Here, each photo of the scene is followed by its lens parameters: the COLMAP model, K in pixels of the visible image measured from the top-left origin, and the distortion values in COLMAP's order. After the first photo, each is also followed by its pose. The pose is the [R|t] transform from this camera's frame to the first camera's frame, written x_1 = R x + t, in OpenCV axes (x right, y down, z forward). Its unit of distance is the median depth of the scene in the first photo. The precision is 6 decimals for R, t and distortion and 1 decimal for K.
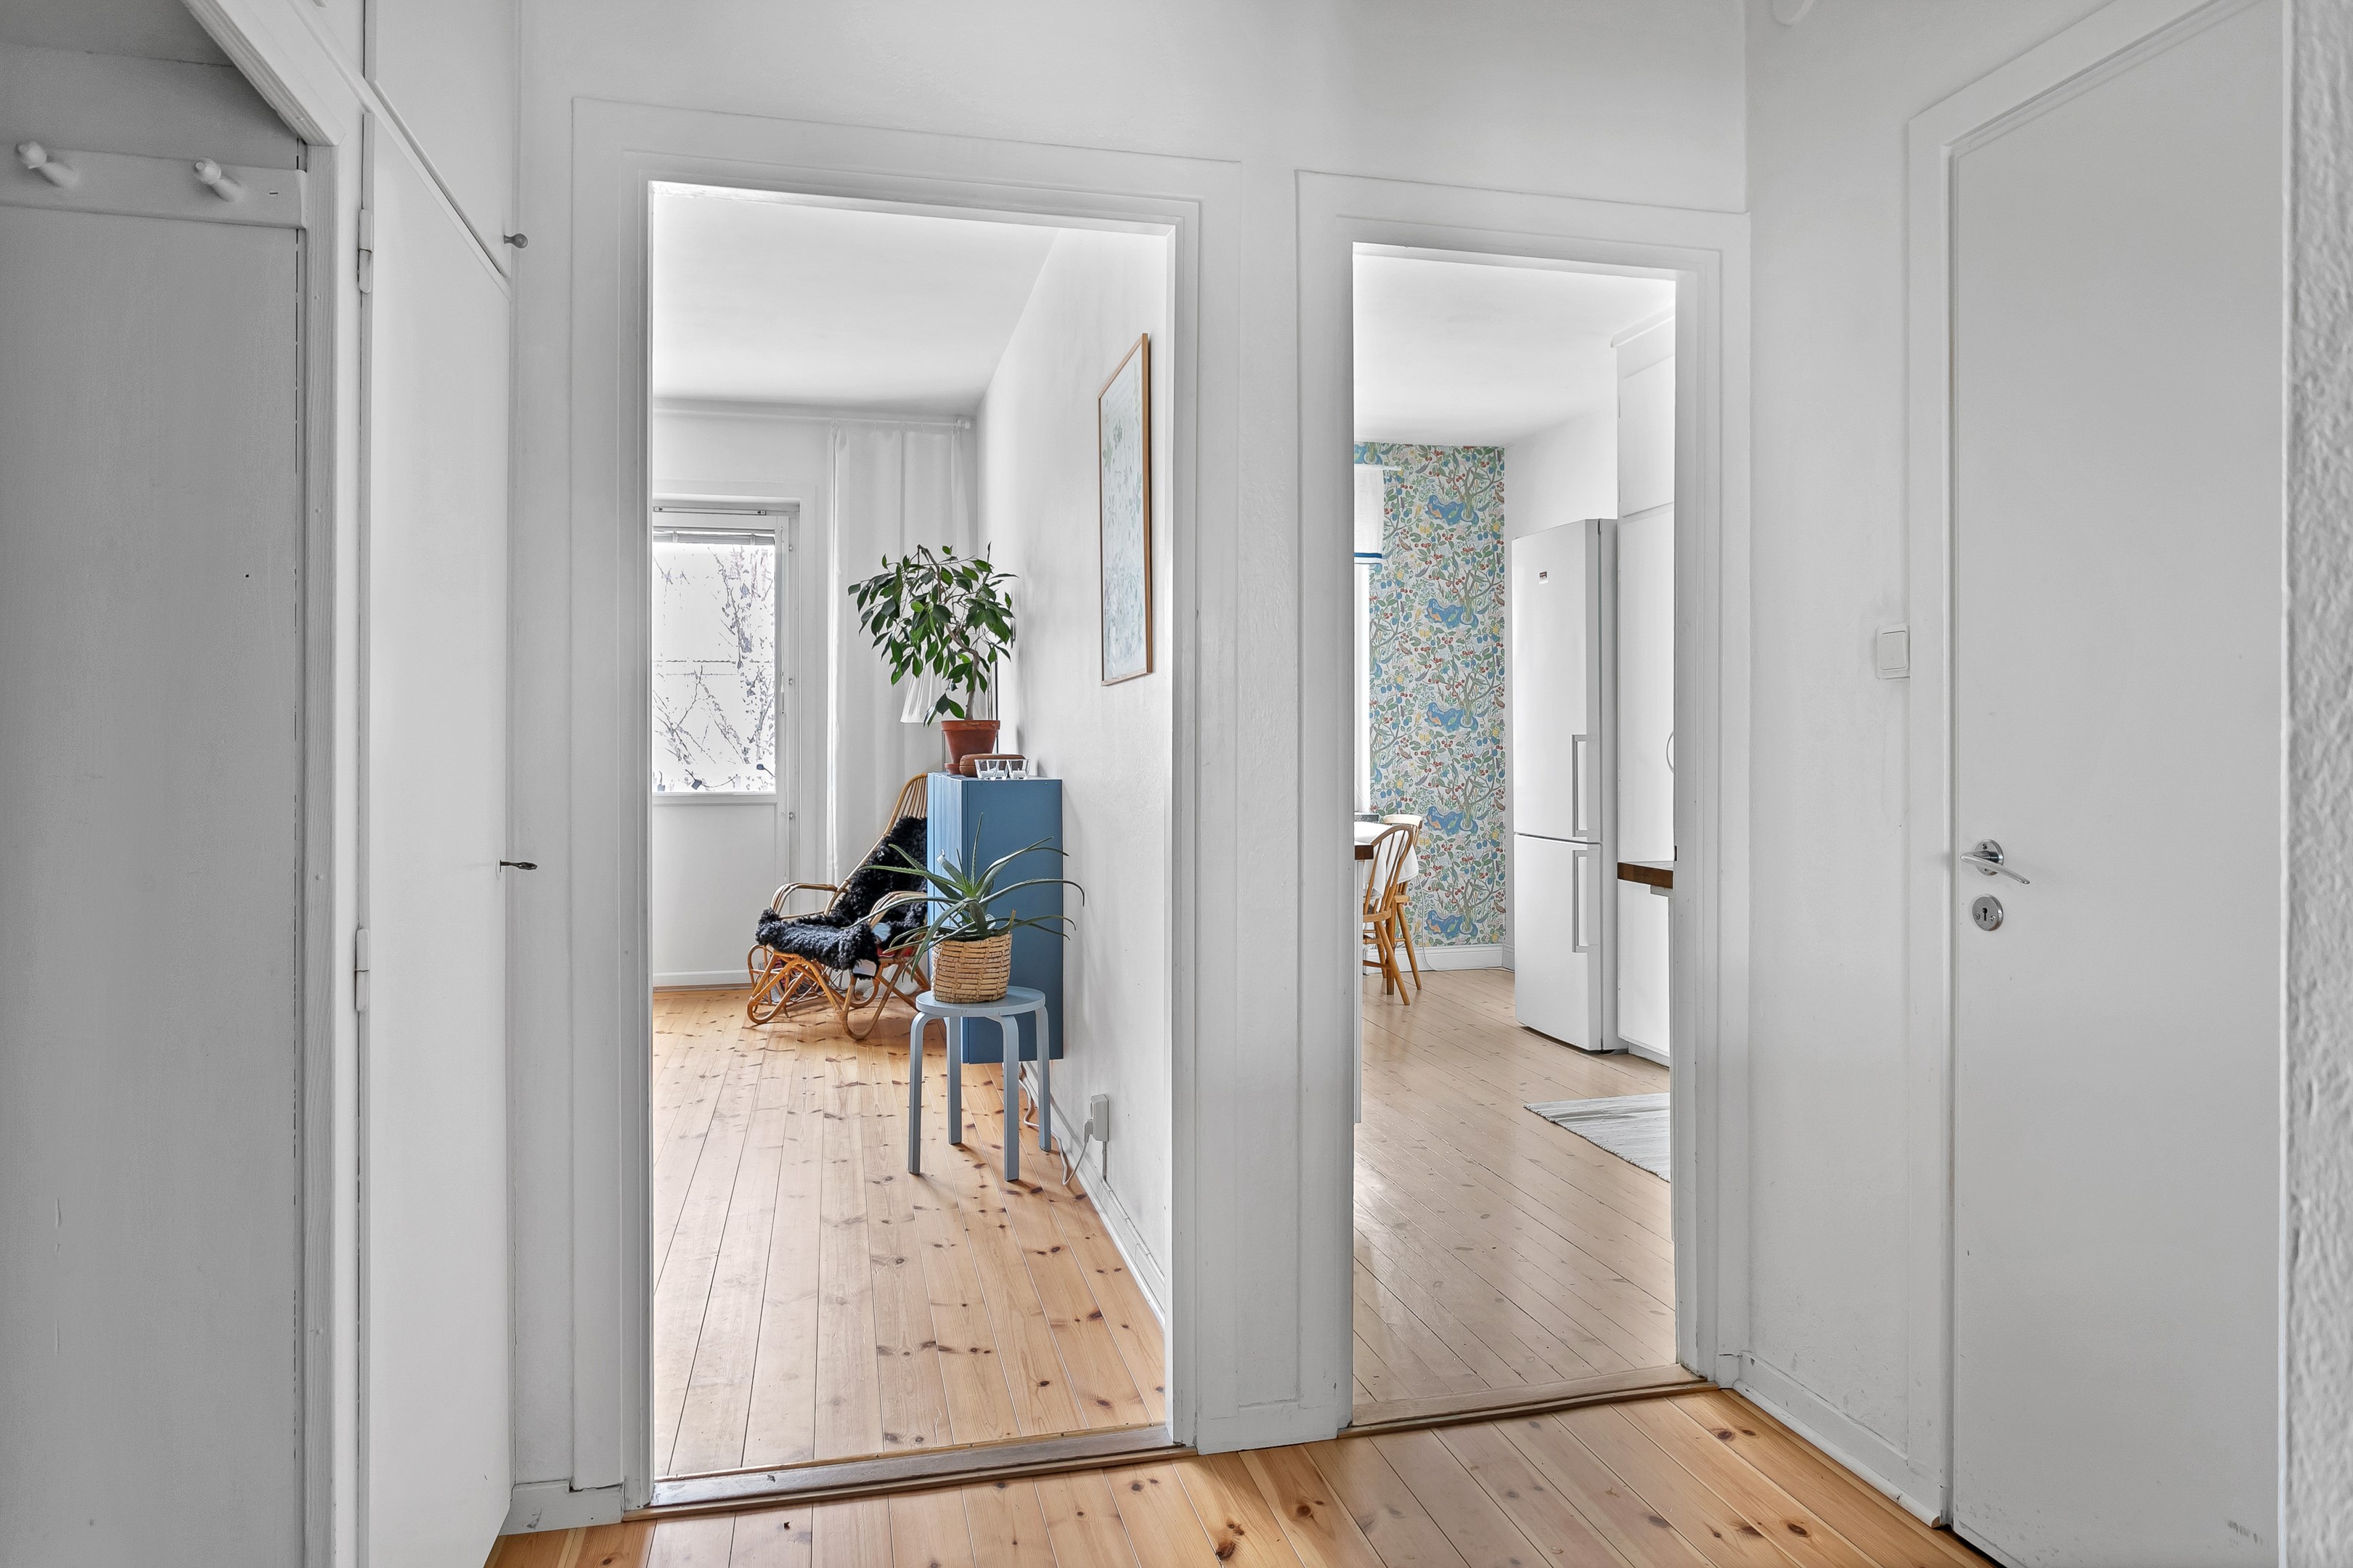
lens RADIAL K [[1413.4, 0, 1168.8], [0, 1413.4, 779.8], [0, 0, 1]] dist [-0.014343, 0.006534]
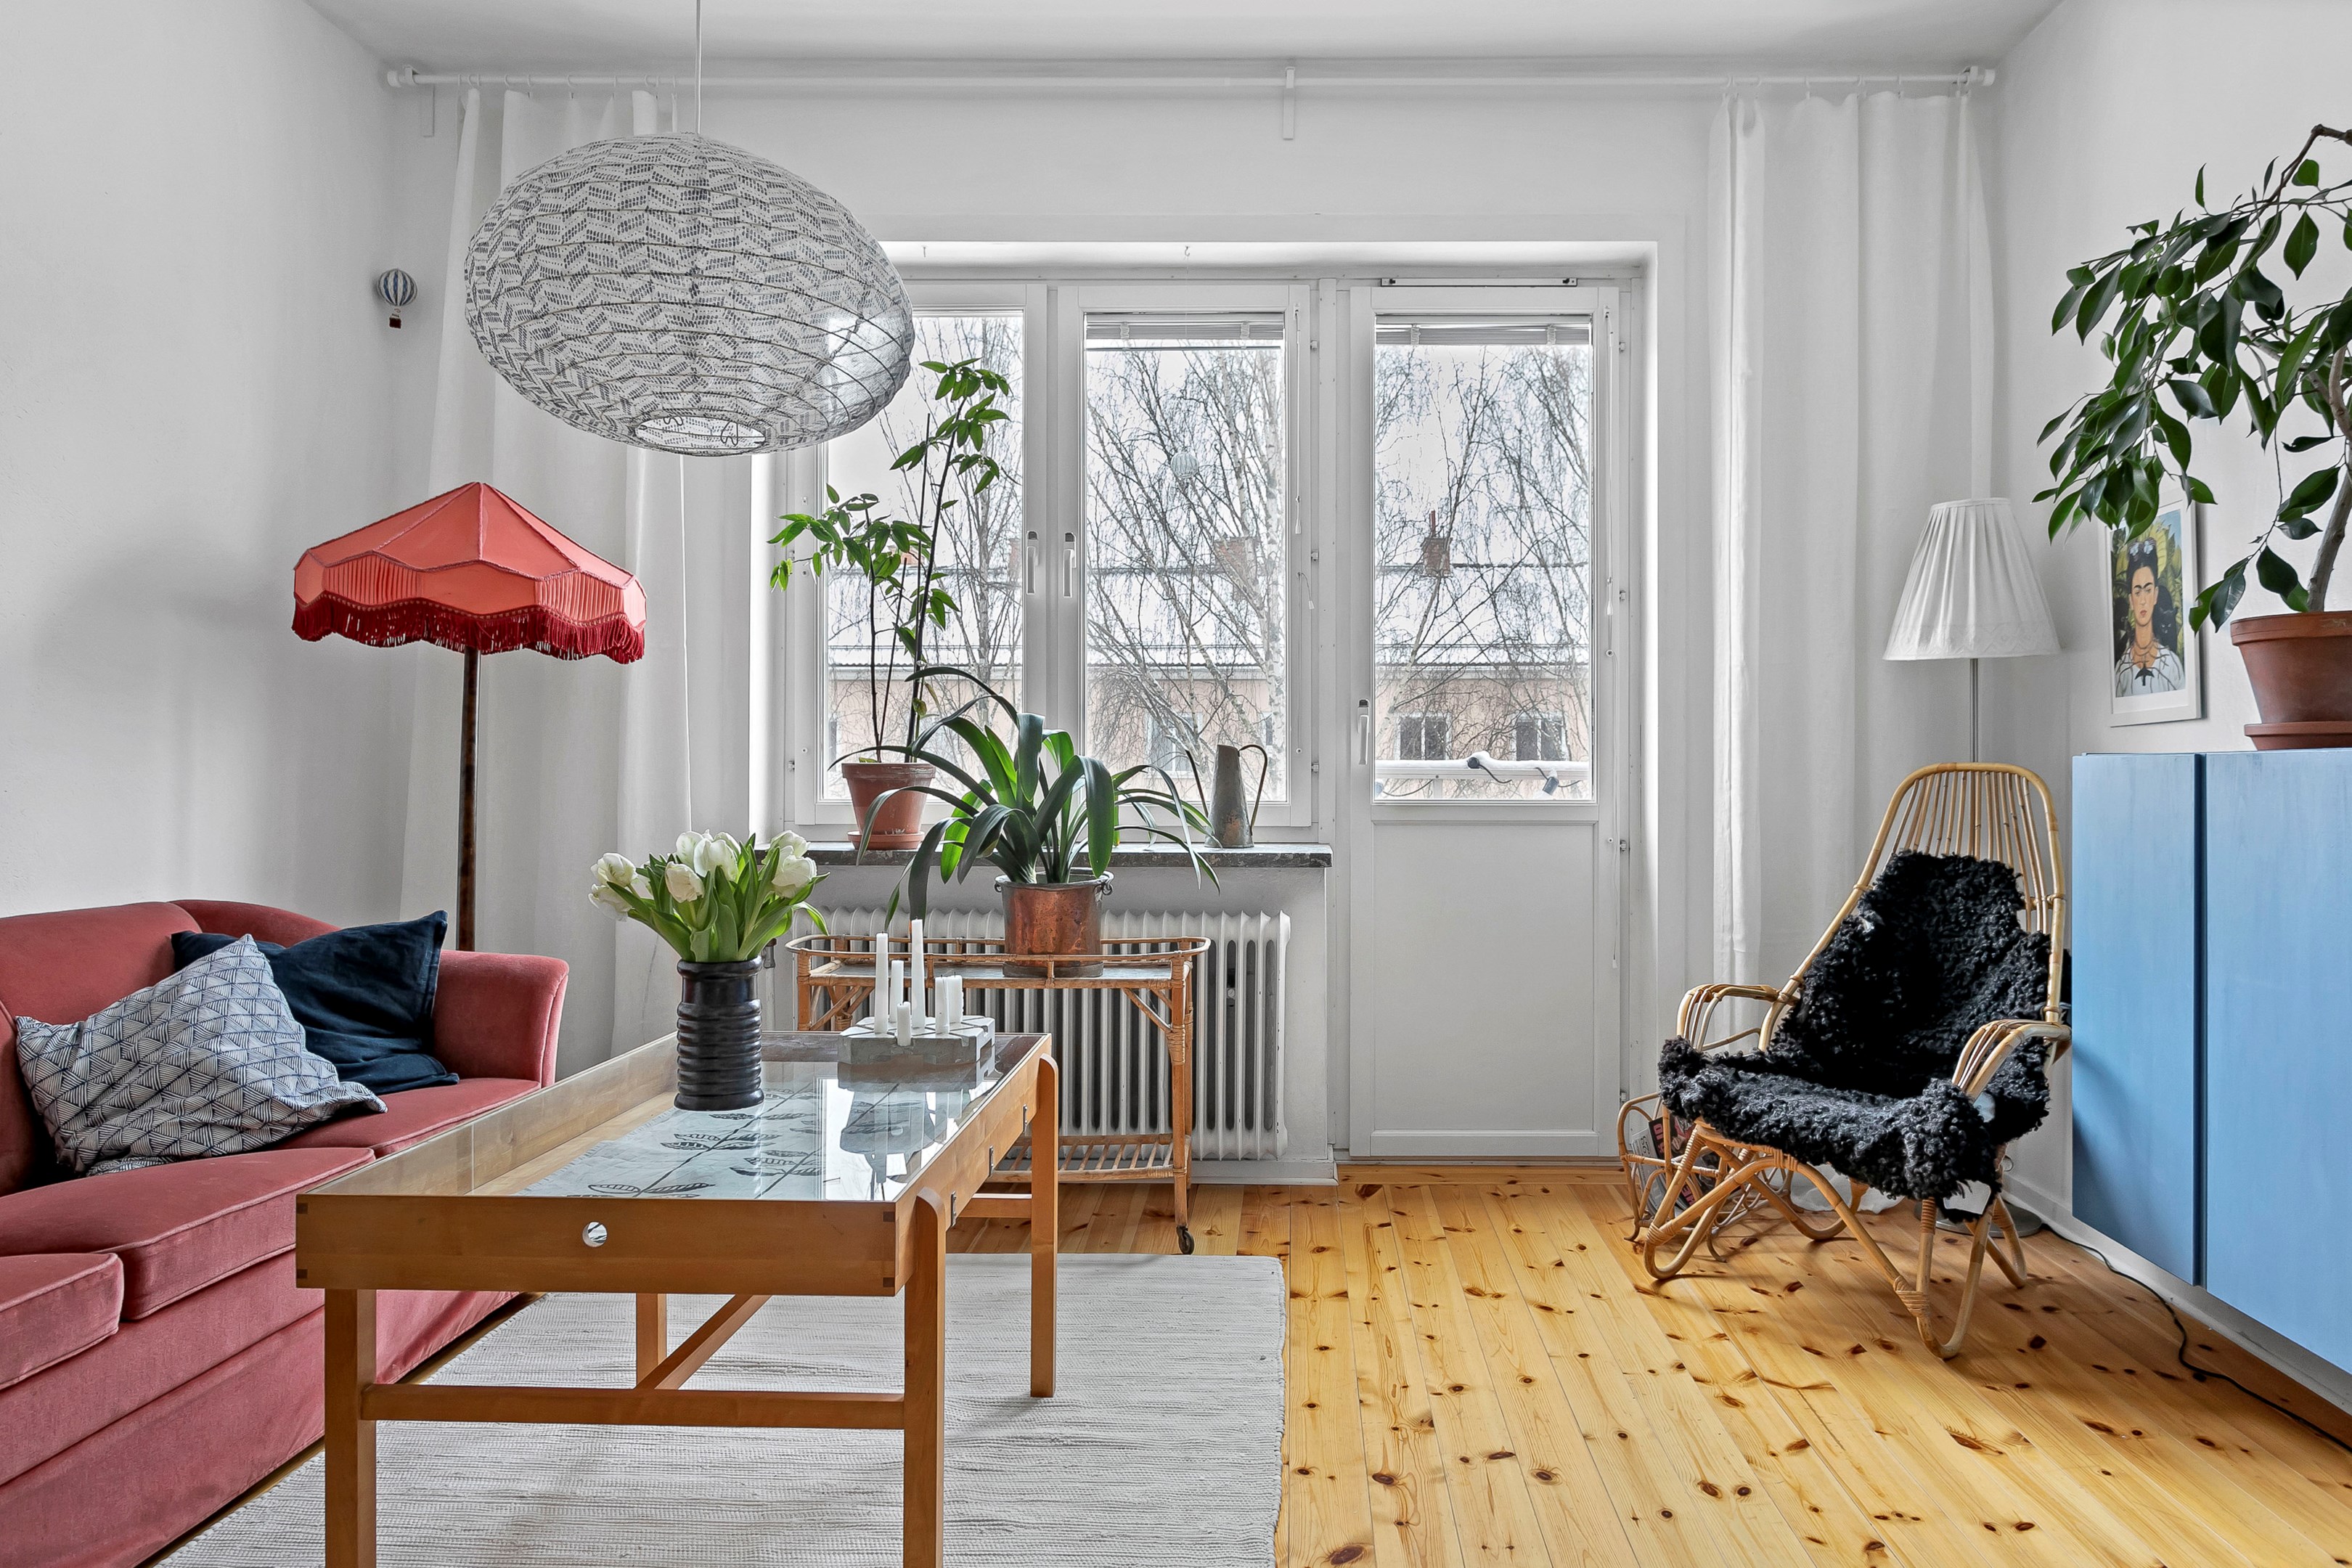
lens RADIAL K [[1432.9, 0, 1120.5], [0, 1432.9, 776.4], [0, 0, 1]] dist [-0.005770, 0.002600]
pose [[0.960629, 0.001844, -0.277828, -0.353344], [-0.008394, 0.999714, -0.022389, 0.014998], [0.277707, 0.023840, 0.960370, 0.507435]]
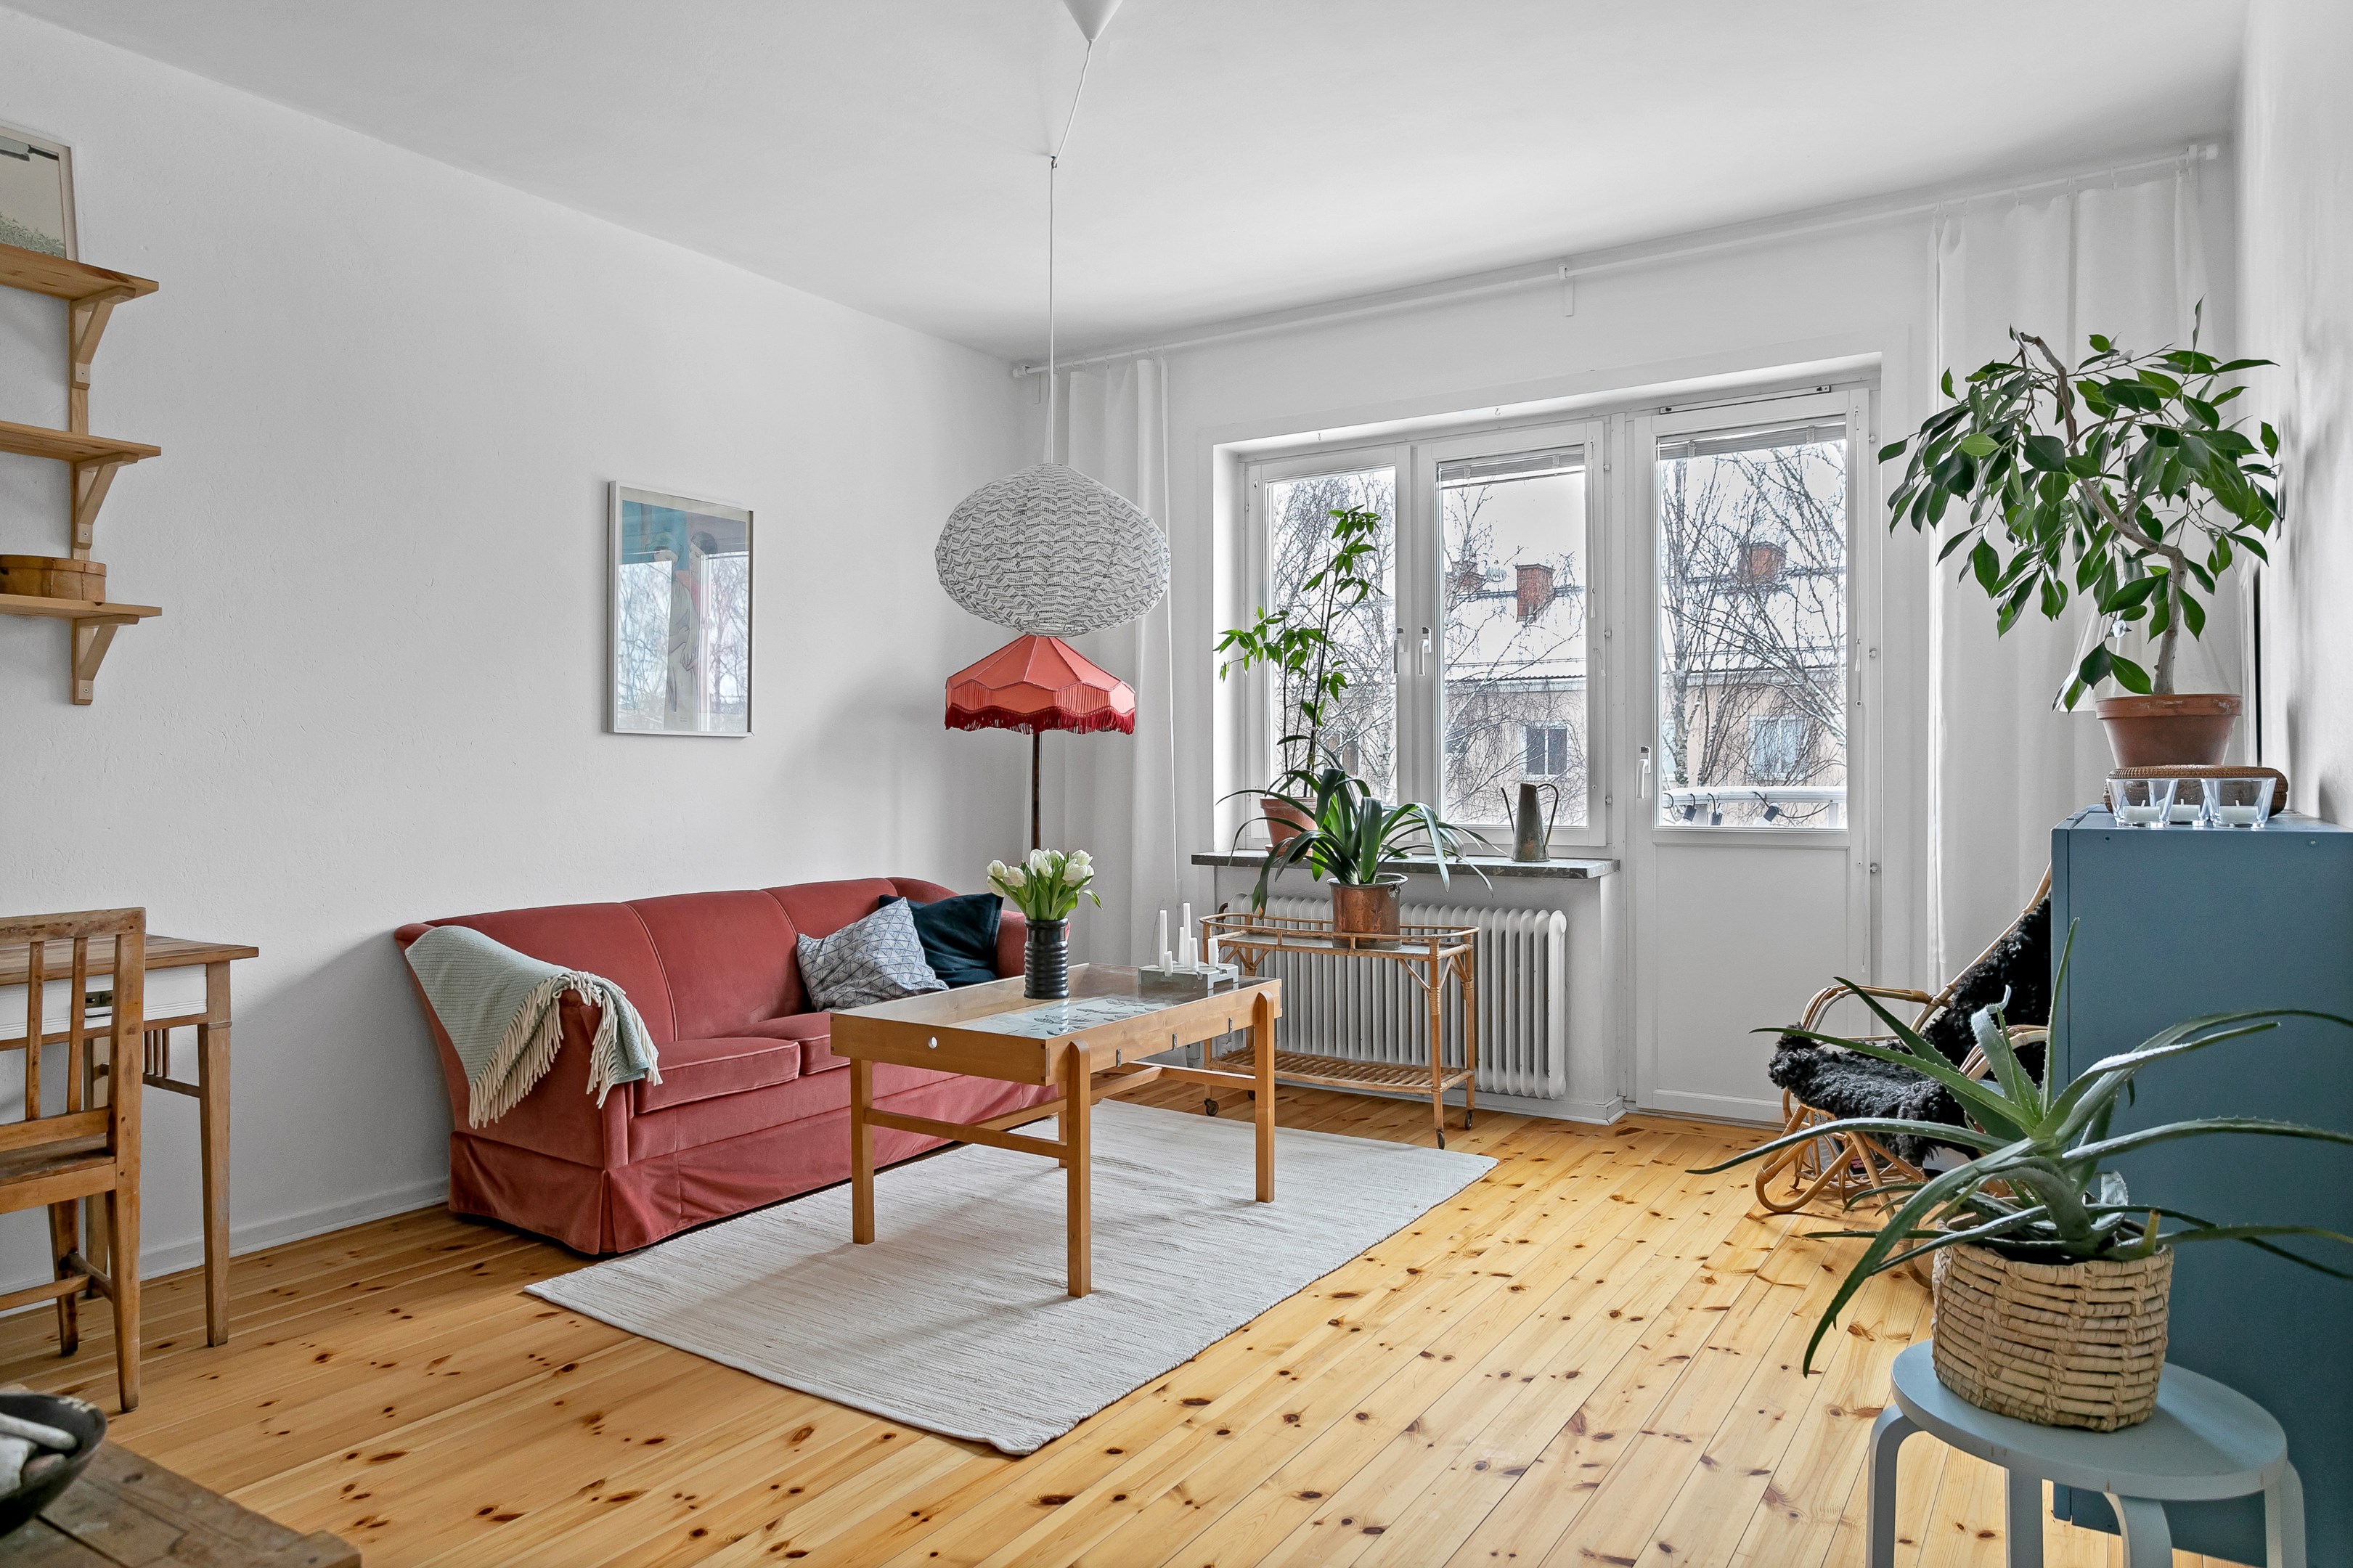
lens RADIAL K [[1433.4, 0, 1220.4], [0, 1433.4, 785.9], [0, 0, 1]] dist [-0.005770, 0.002600]
pose [[0.689322, 0.004584, -0.724441, -0.009787], [-0.010867, 0.999933, -0.004013, -0.006425], [0.724374, 0.010639, 0.689325, 0.424259]]
